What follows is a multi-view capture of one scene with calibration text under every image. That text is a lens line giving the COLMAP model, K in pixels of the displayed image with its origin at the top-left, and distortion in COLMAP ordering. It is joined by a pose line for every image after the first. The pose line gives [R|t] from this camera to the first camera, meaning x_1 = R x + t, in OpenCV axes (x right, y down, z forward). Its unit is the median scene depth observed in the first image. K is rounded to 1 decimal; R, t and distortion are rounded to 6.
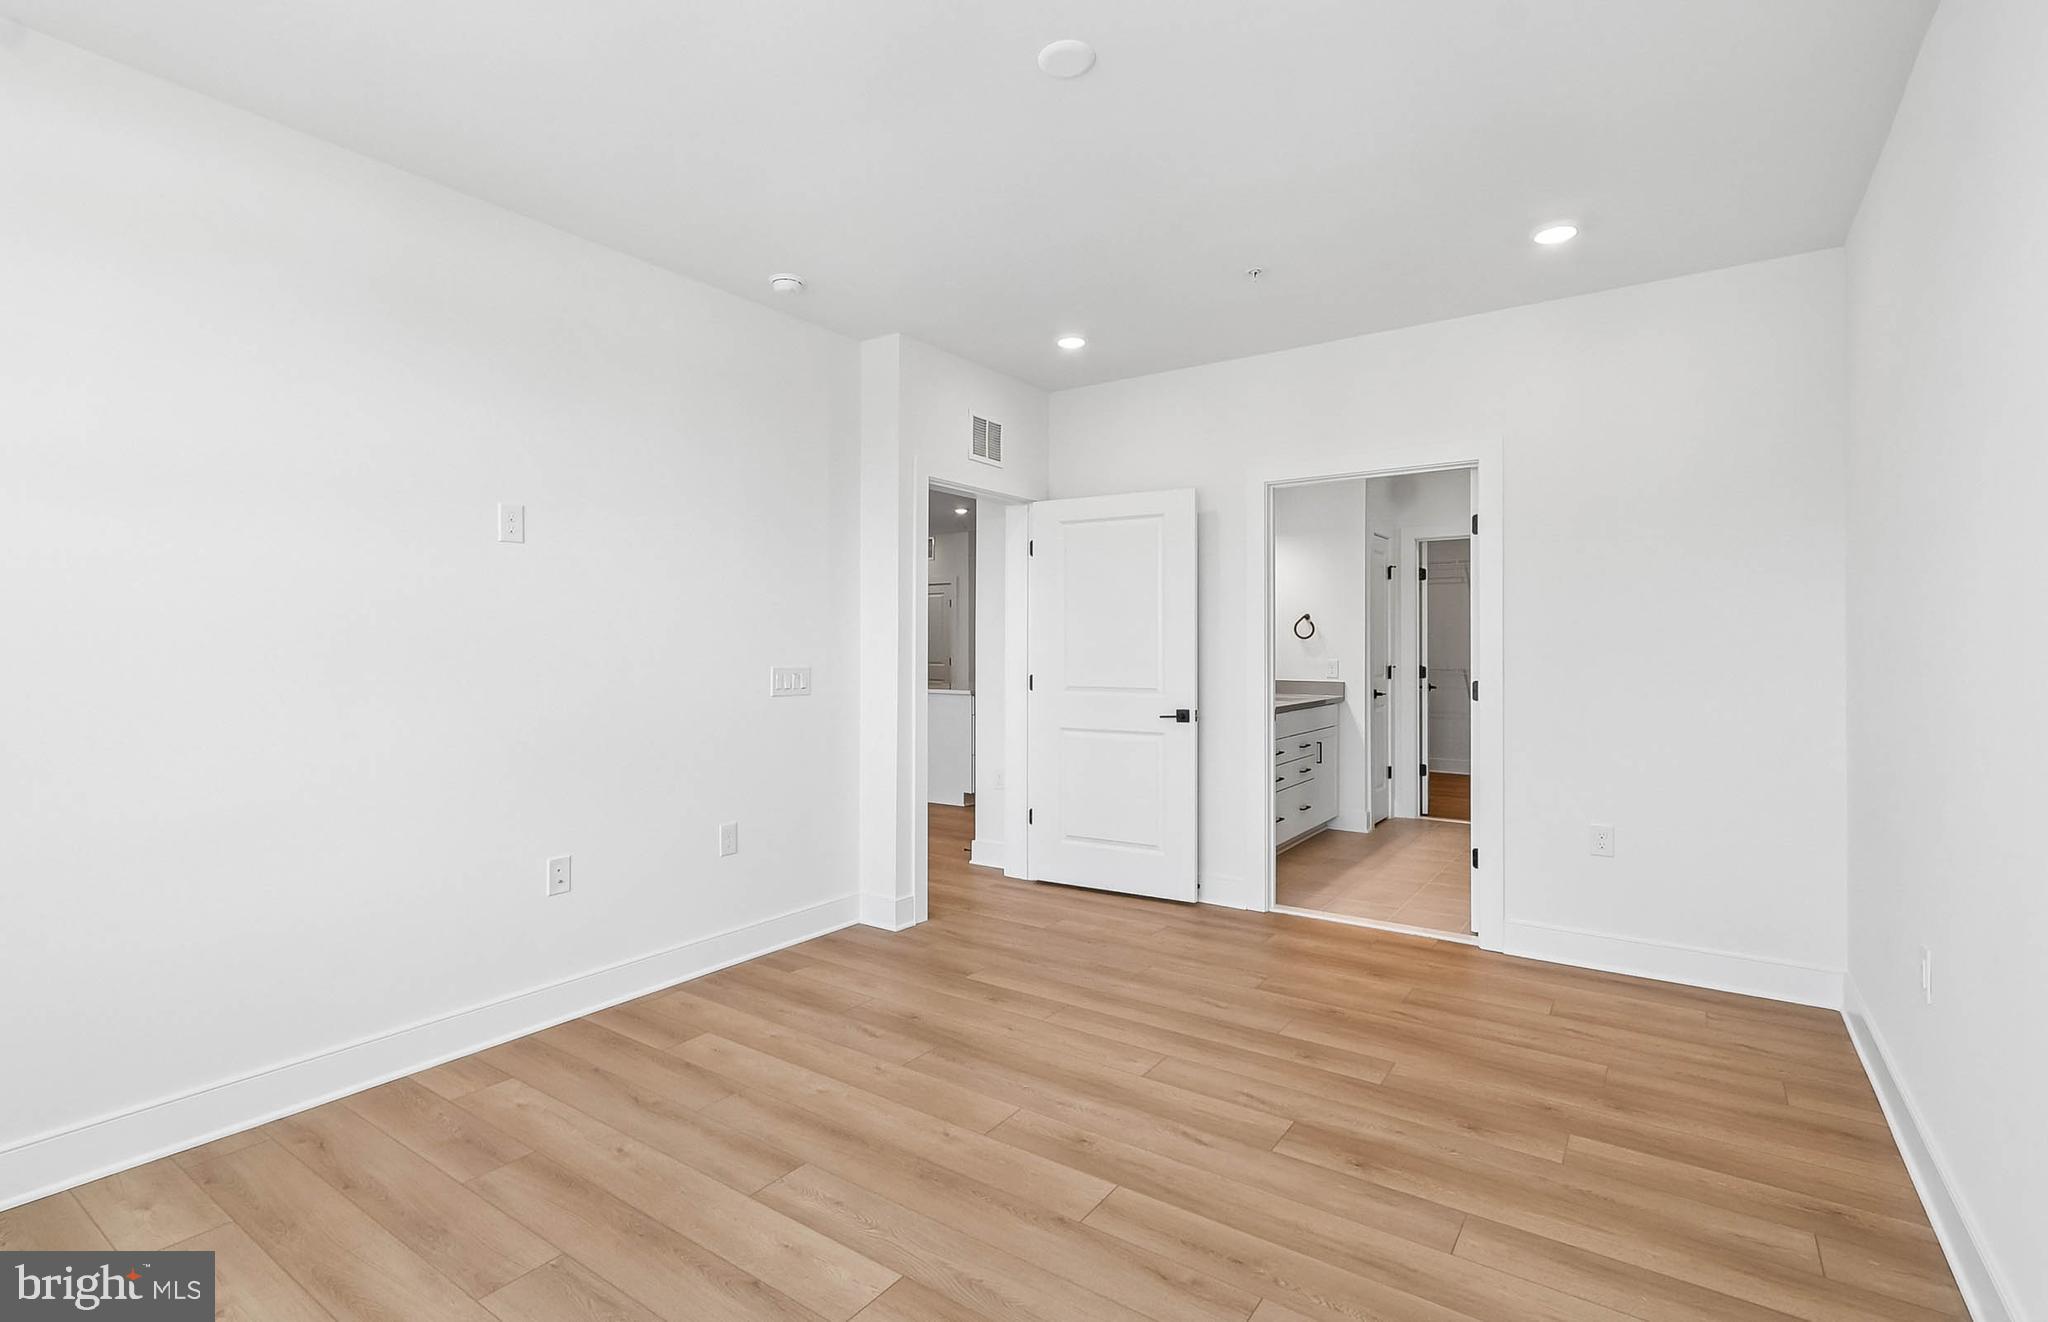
lens RADIAL K [[954.5, 0, 987.9], [0, 954.5, 638.7], [0, 0, 1]] dist [0.011785, -0.002091]
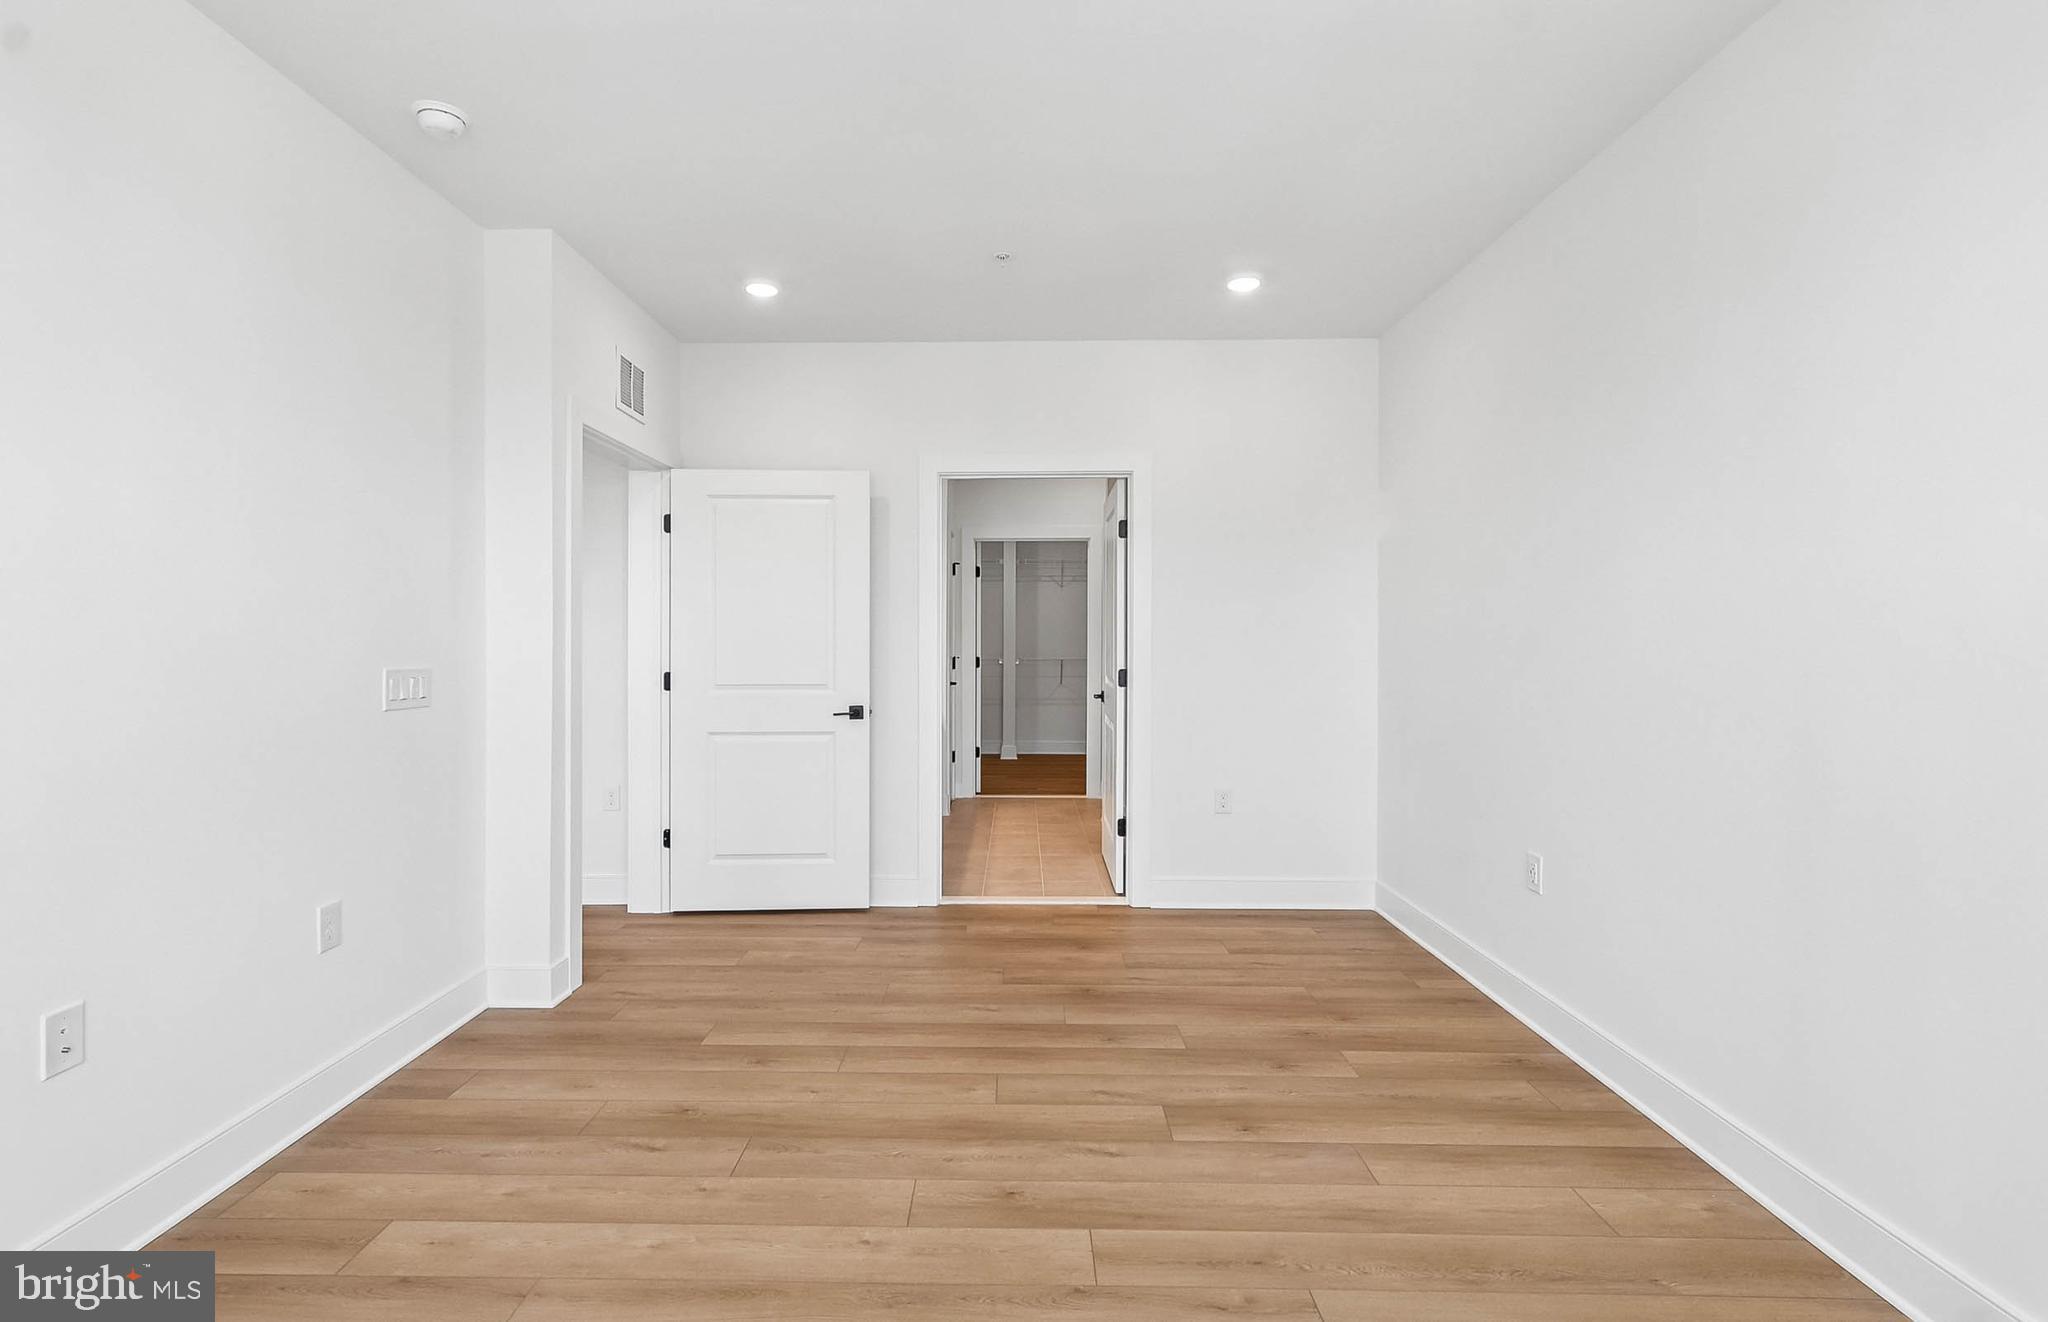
lens RADIAL K [[954.5, 0, 992.1], [0, 954.5, 644.8], [0, 0, 1]] dist [0.011785, -0.002091]
pose [[0.823789, -0.004851, 0.566876, -0.316266], [-0.003304, 0.999905, 0.013359, 0.001353], [-0.566887, -0.012878, 0.823695, 0.213962]]
